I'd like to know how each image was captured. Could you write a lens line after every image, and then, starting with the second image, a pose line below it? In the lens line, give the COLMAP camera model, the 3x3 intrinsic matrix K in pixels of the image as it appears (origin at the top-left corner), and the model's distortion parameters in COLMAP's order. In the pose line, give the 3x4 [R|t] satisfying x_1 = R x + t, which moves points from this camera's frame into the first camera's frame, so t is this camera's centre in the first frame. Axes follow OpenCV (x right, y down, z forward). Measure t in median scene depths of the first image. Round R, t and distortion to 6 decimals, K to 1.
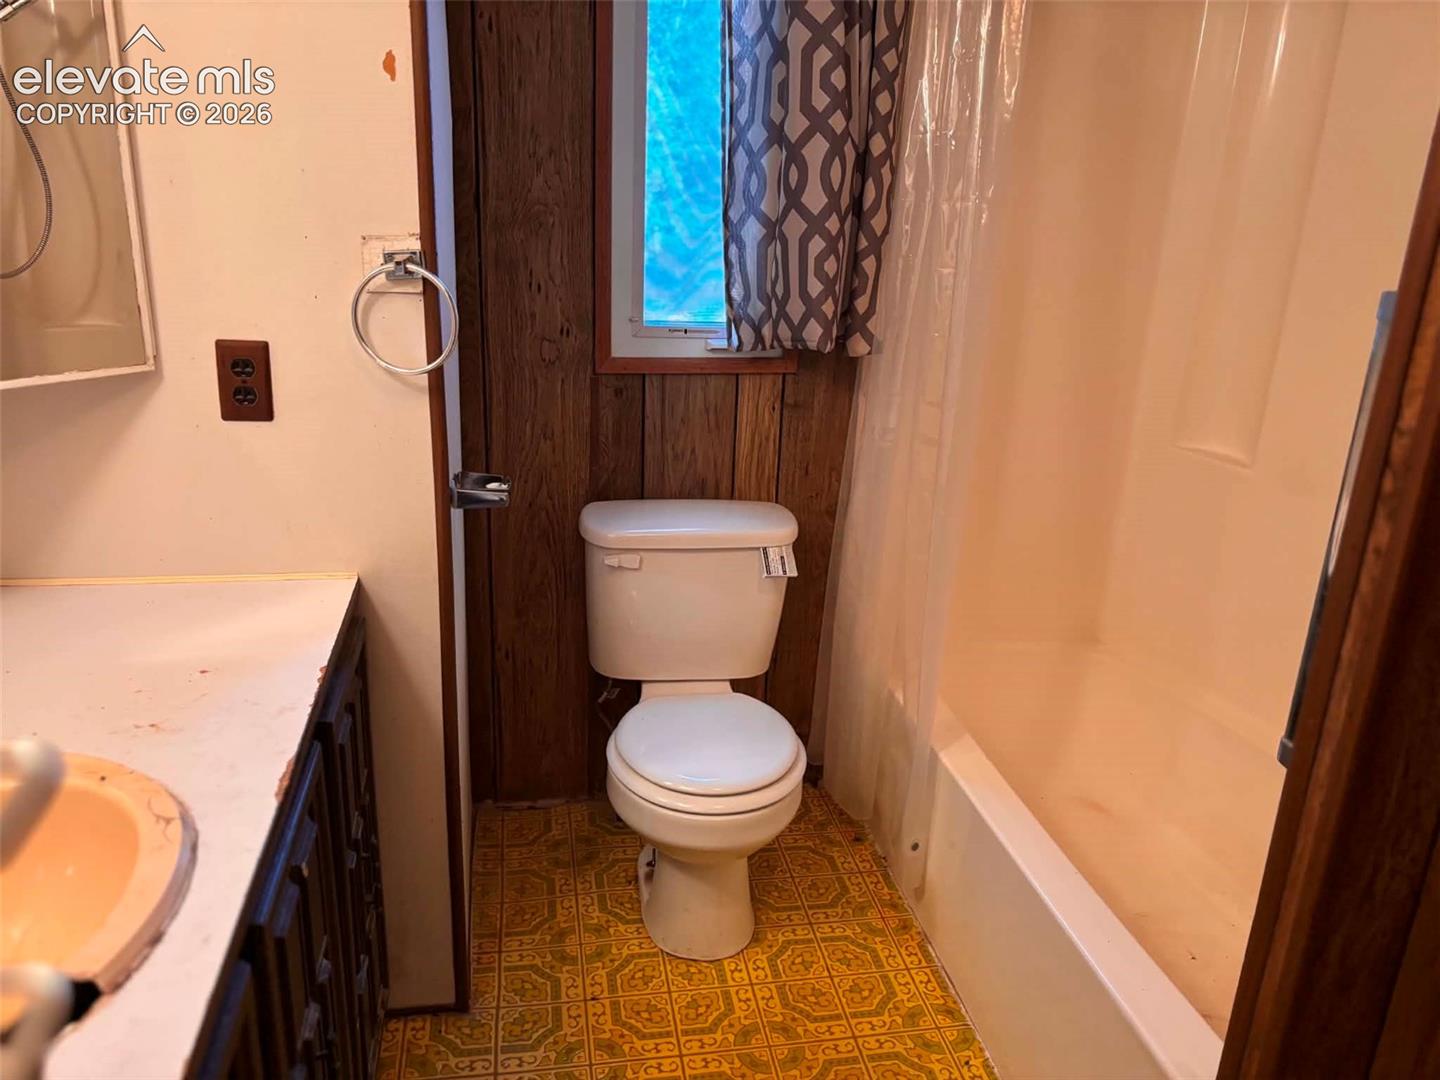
lens RADIAL K [[1100.7, 0, 720.0], [0, 1100.7, 540.0], [0, 0, 1]] dist [-0.000931, -0.006058]
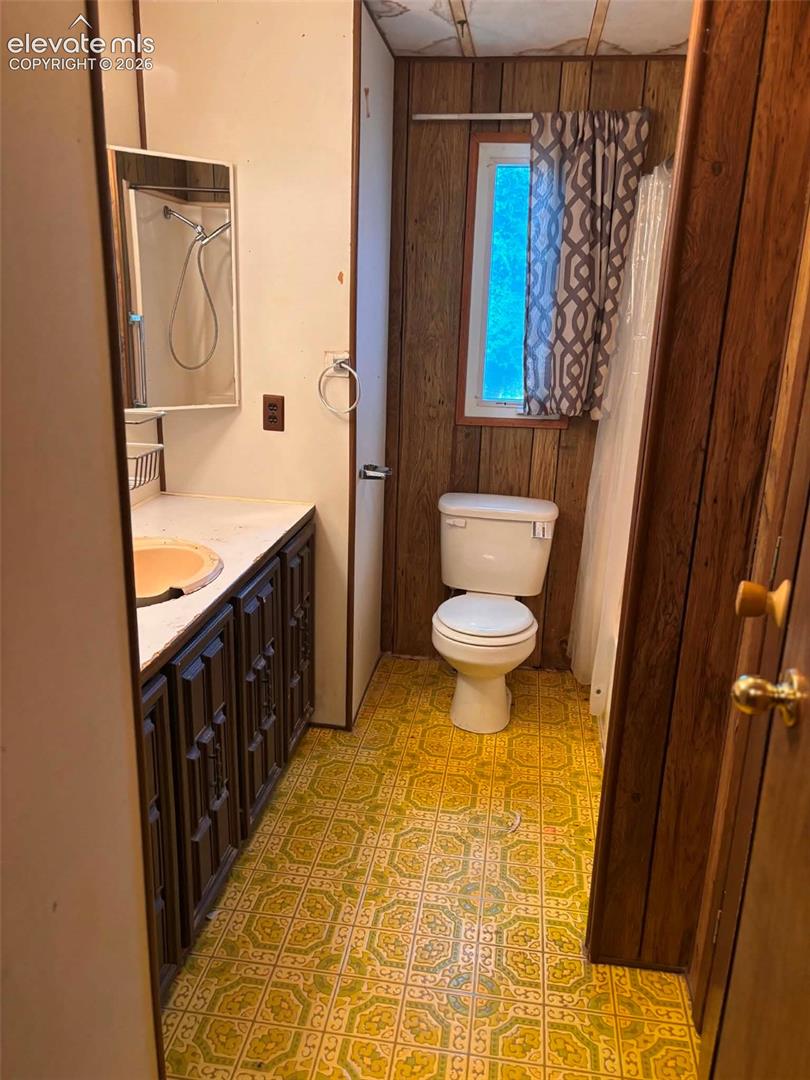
lens RADIAL K [[825.6, 0, 405.0], [0, 825.6, 540.0], [0, 0, 1]] dist [-0.000931, -0.006058]
pose [[0.946494, 0.080805, -0.312441, 0.281558], [-0.095262, 0.994961, -0.031260, 0.106361], [0.308341, 0.059351, 0.949423, -0.389866]]
